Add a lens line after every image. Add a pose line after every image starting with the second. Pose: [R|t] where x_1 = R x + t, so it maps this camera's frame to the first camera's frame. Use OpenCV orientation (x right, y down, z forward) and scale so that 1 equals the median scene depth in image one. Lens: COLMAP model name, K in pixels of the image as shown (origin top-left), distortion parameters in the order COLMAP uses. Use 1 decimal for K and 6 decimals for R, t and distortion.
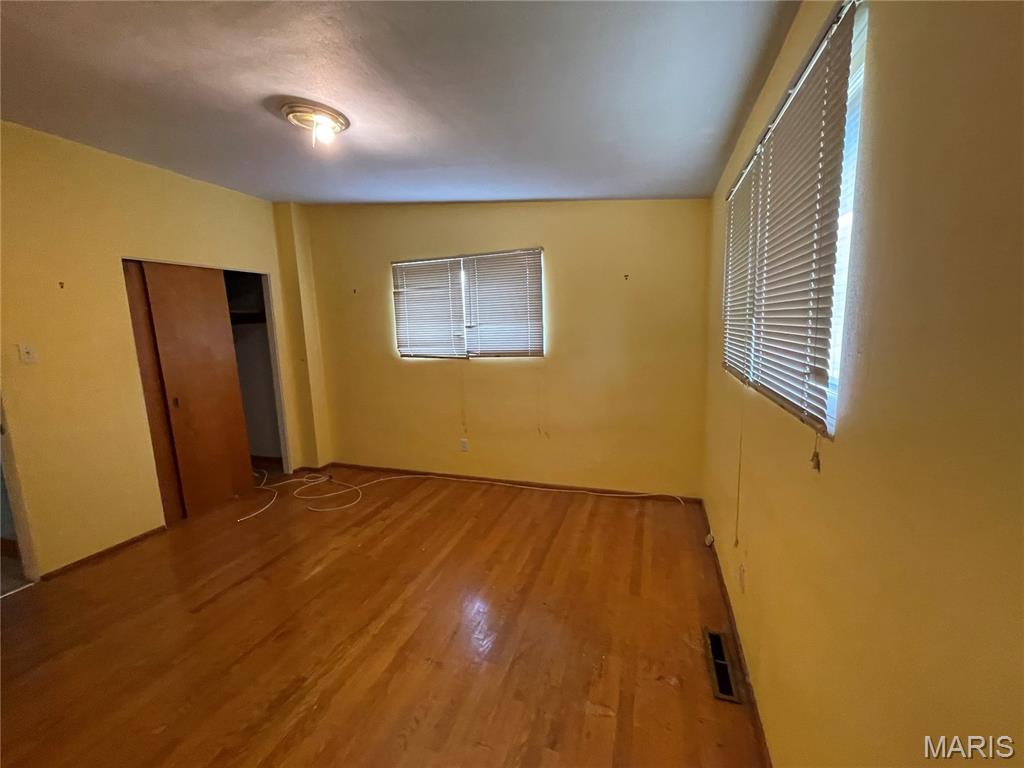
lens RADIAL K [[412.1, 0, 512.0], [0, 412.1, 384.0], [0, 0, 1]] dist [-0.002618, 0.000295]
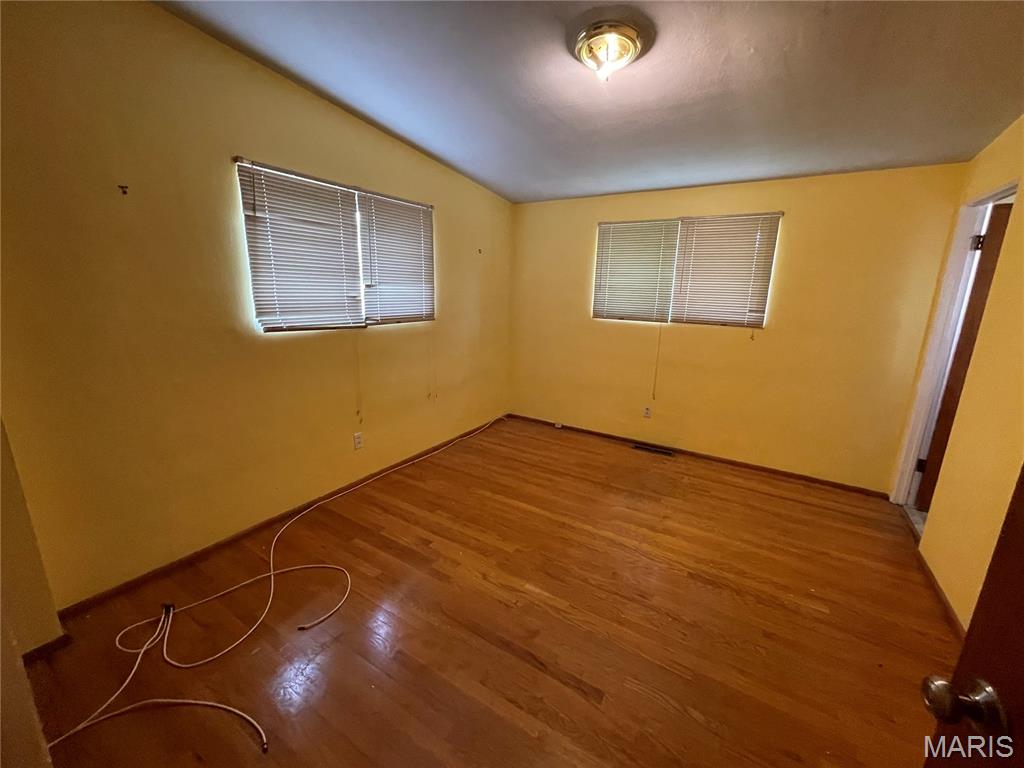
lens RADIAL K [[412.1, 0, 512.0], [0, 412.1, 384.0], [0, 0, 1]] dist [-0.002618, 0.000295]
pose [[0.225729, -0.184246, 0.956608, -0.850270], [0.102746, 0.980979, 0.164695, -0.059344], [-0.968757, 0.061111, 0.240366, 0.582227]]
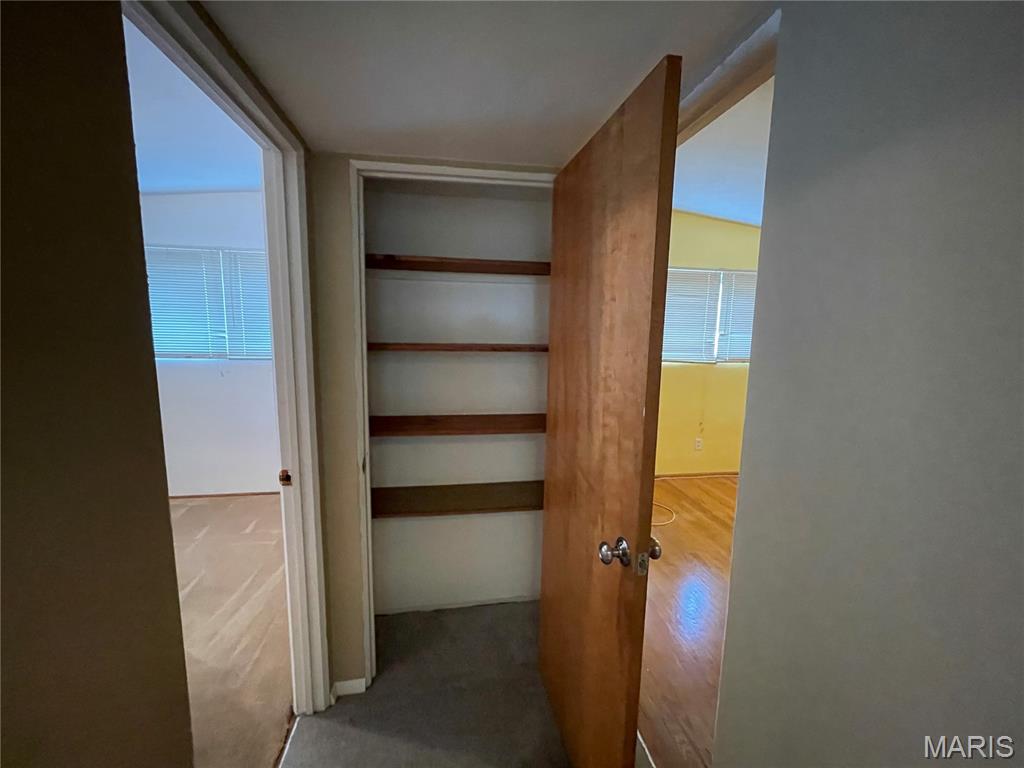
lens RADIAL K [[412.1, 0, 512.0], [0, 412.1, 384.0], [0, 0, 1]] dist [-0.002618, 0.000295]
pose [[0.879350, -0.012224, 0.476019, -1.155412], [0.015880, 0.999867, -0.003660, -0.013429], [-0.475911, 0.010778, 0.879428, 0.317092]]
